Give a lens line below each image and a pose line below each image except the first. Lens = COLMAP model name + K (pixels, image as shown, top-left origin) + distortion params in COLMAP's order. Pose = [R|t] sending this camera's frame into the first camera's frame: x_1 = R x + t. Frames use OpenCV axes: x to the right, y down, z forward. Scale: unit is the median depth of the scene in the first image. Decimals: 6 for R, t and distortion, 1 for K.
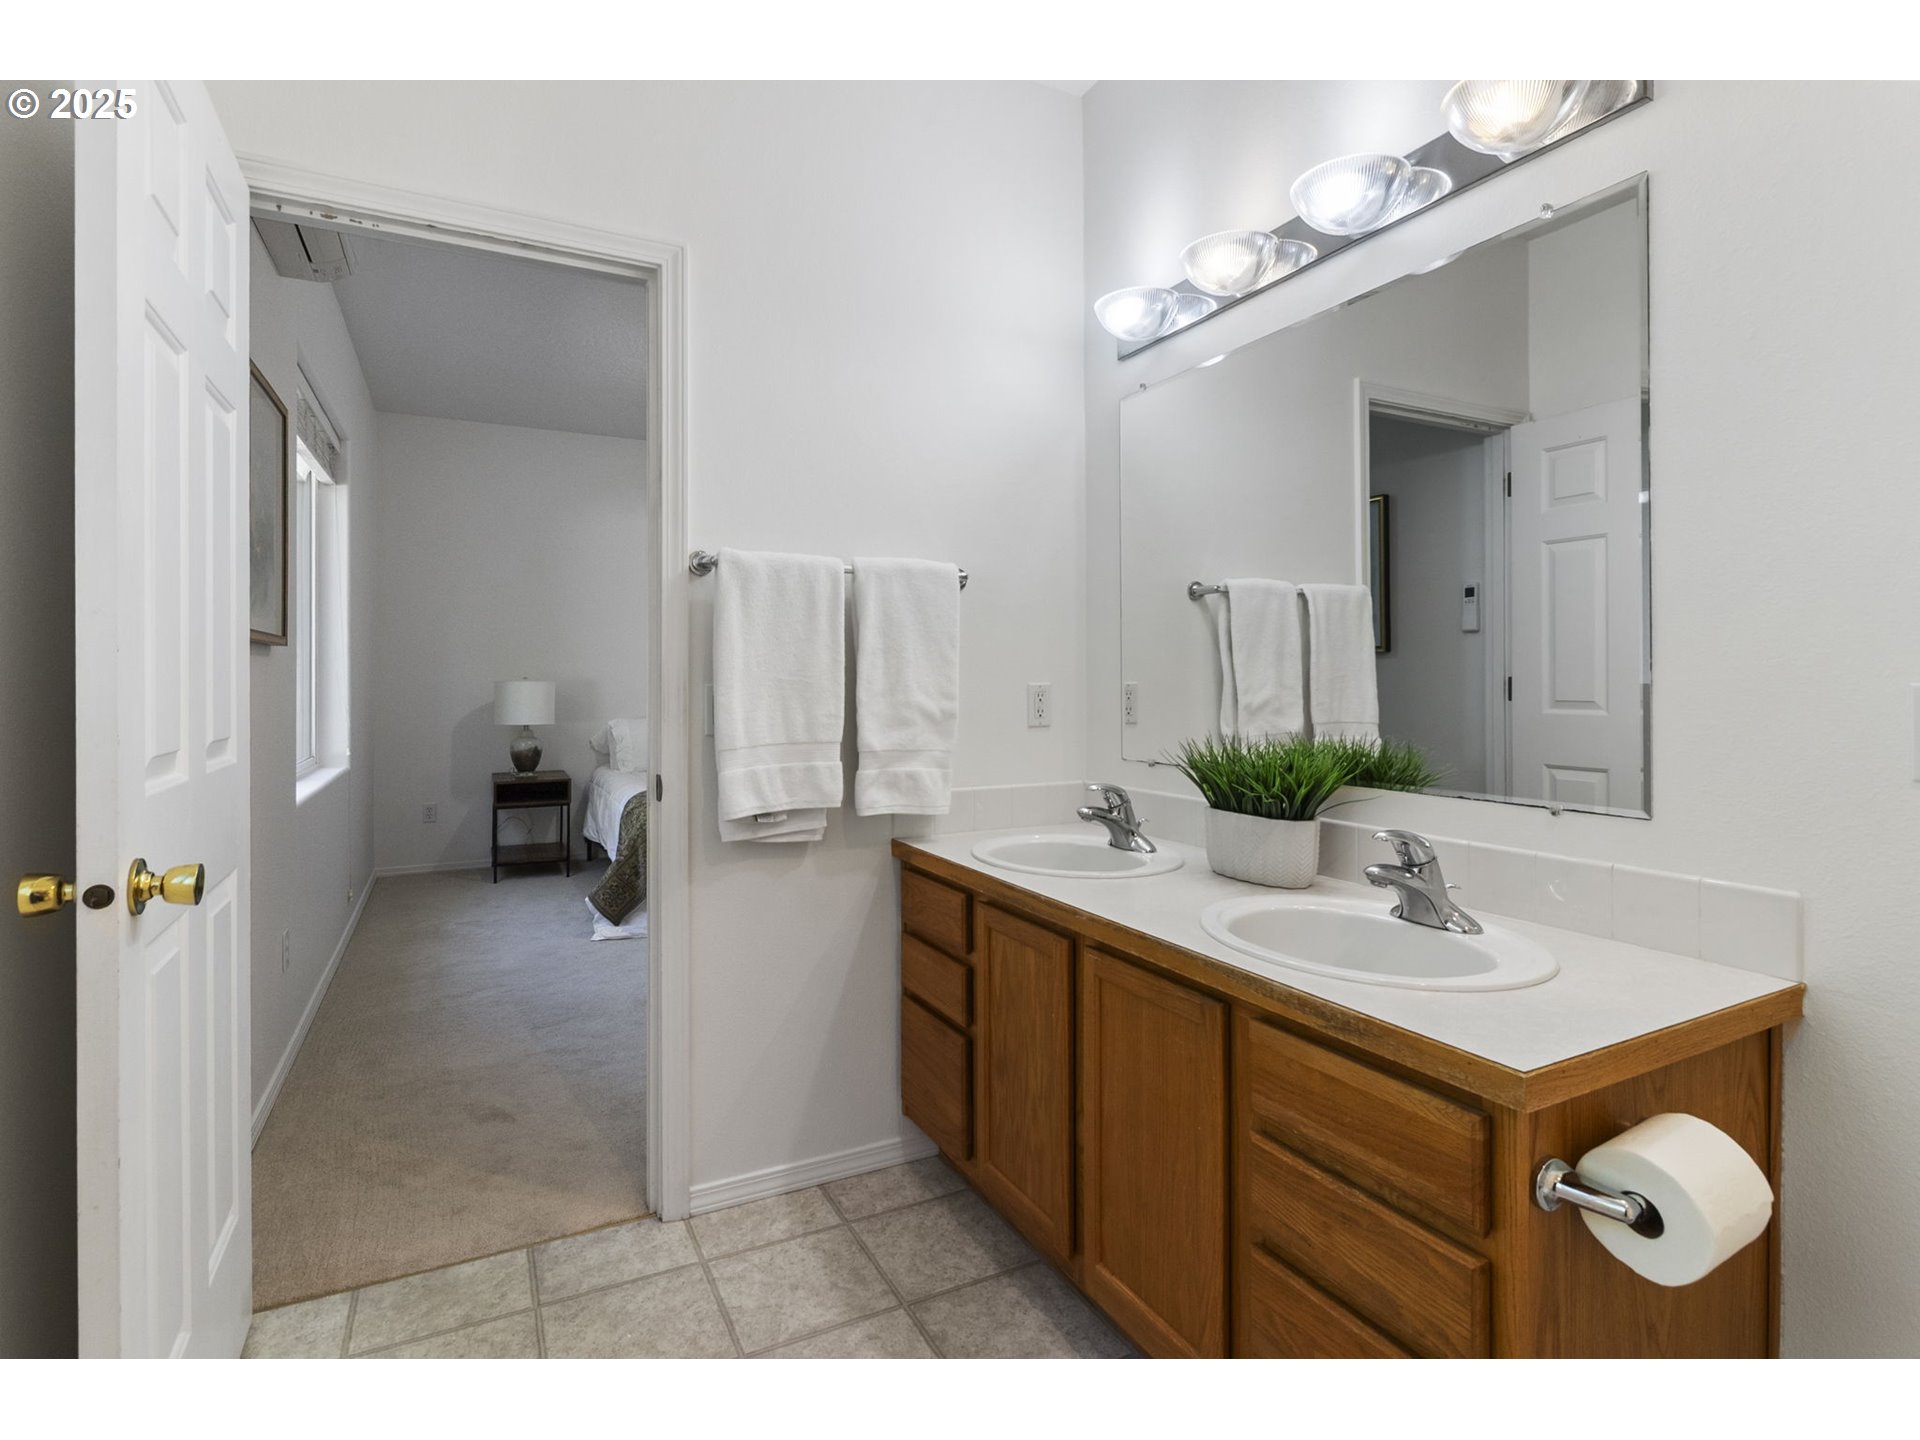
lens RADIAL K [[929.8, 0, 956.2], [0, 929.8, 675.5], [0, 0, 1]] dist [-0.002049, -0.000625]
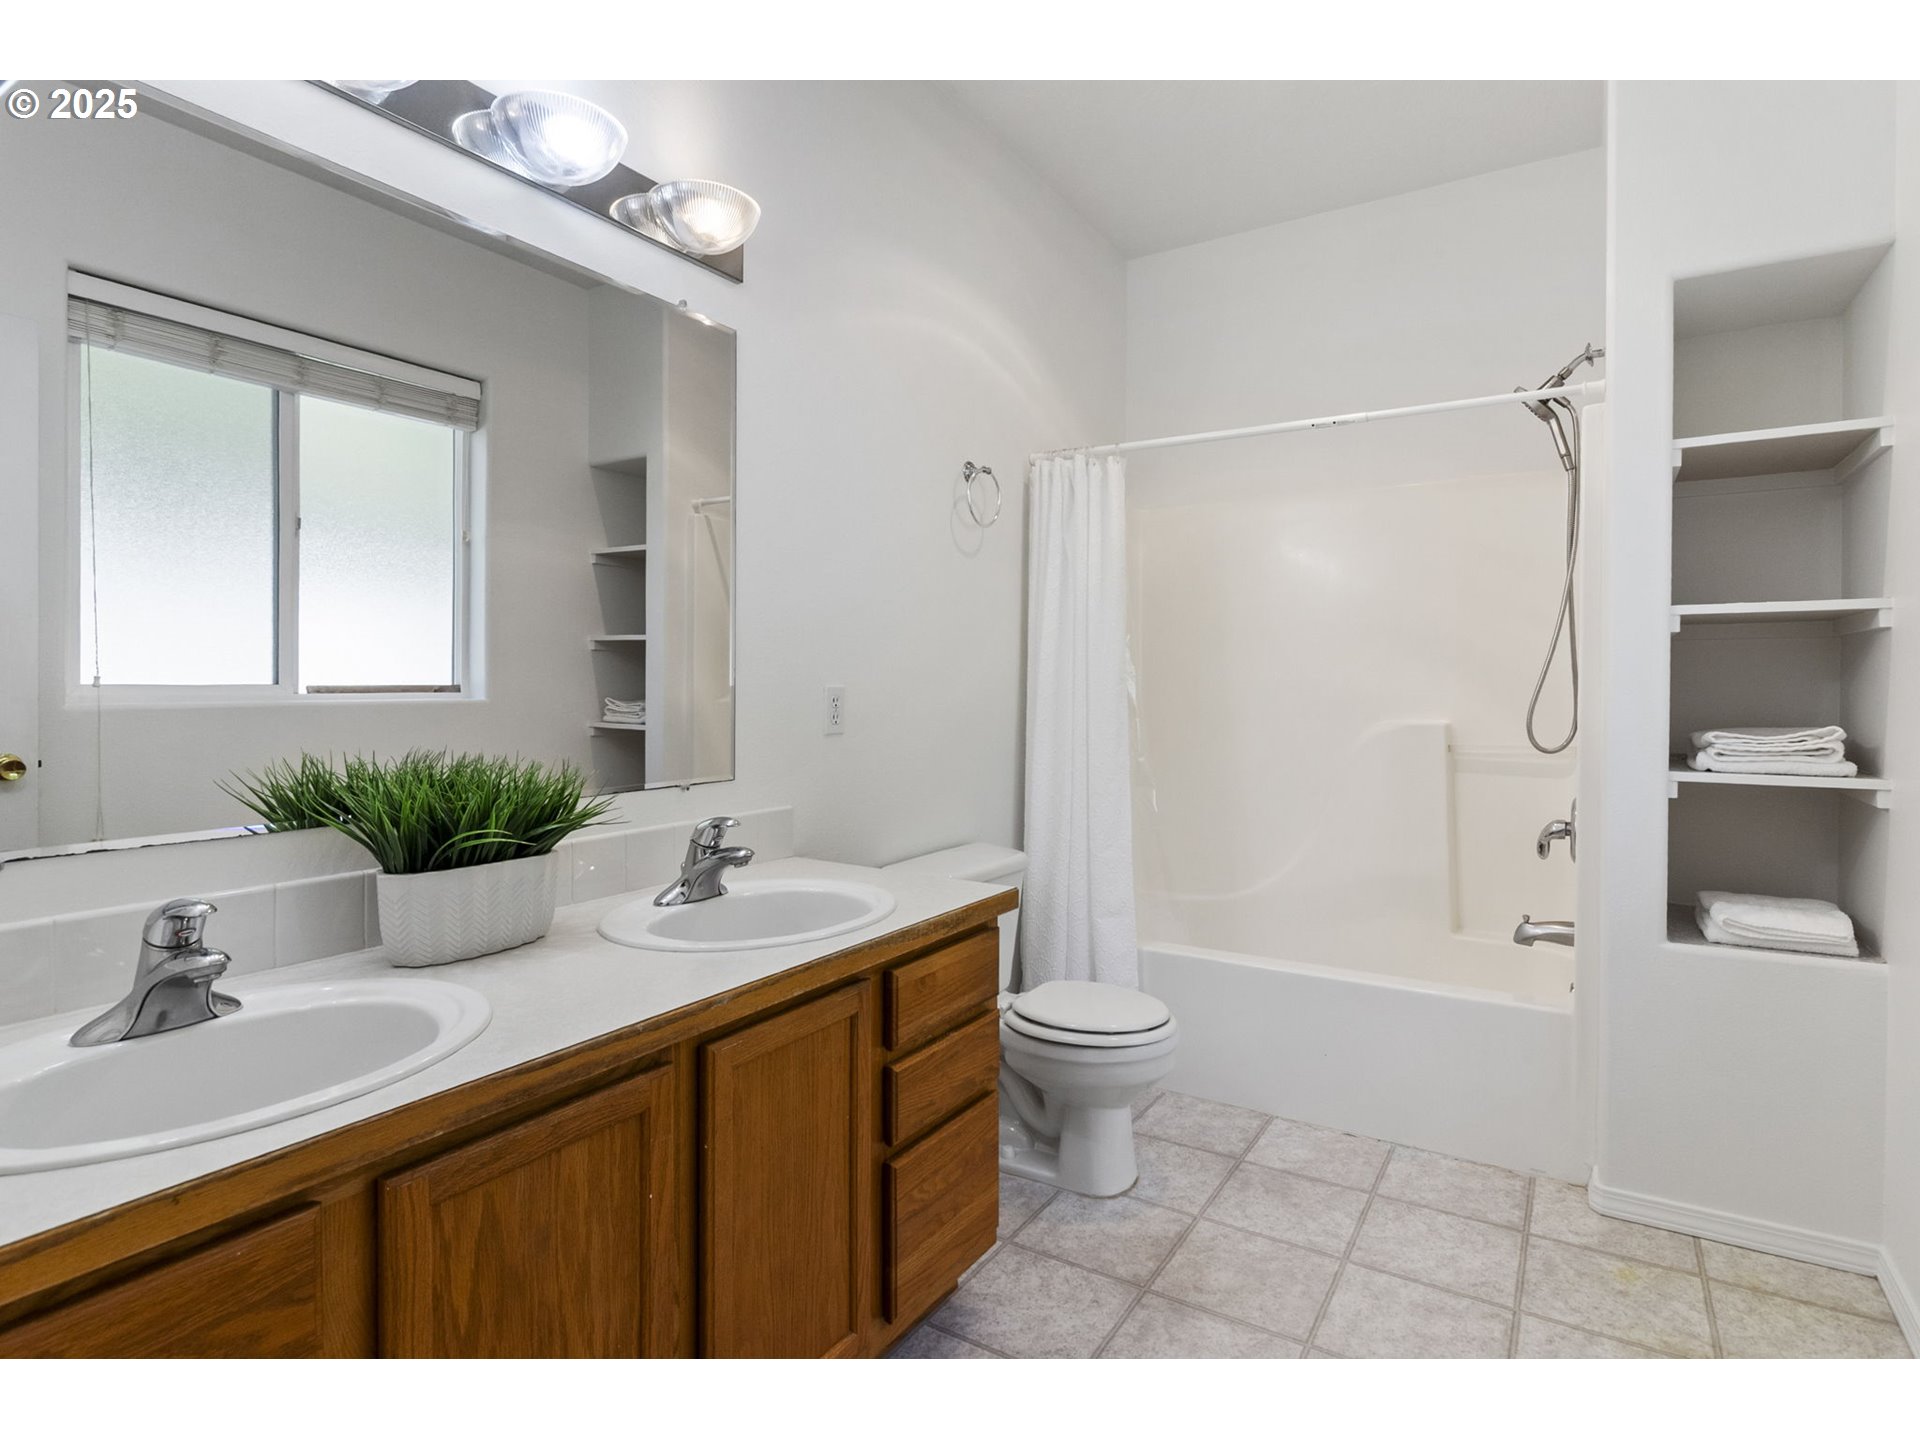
lens RADIAL K [[994.2, 0, 960.0], [0, 994.2, 685.5], [0, 0, 1]] dist [0.012789, 0.000629]
pose [[-0.497829, -0.004223, 0.867265, -0.894679], [-0.009755, 0.999952, -0.000730, 0.006288], [-0.867220, -0.008823, -0.497846, 1.697588]]
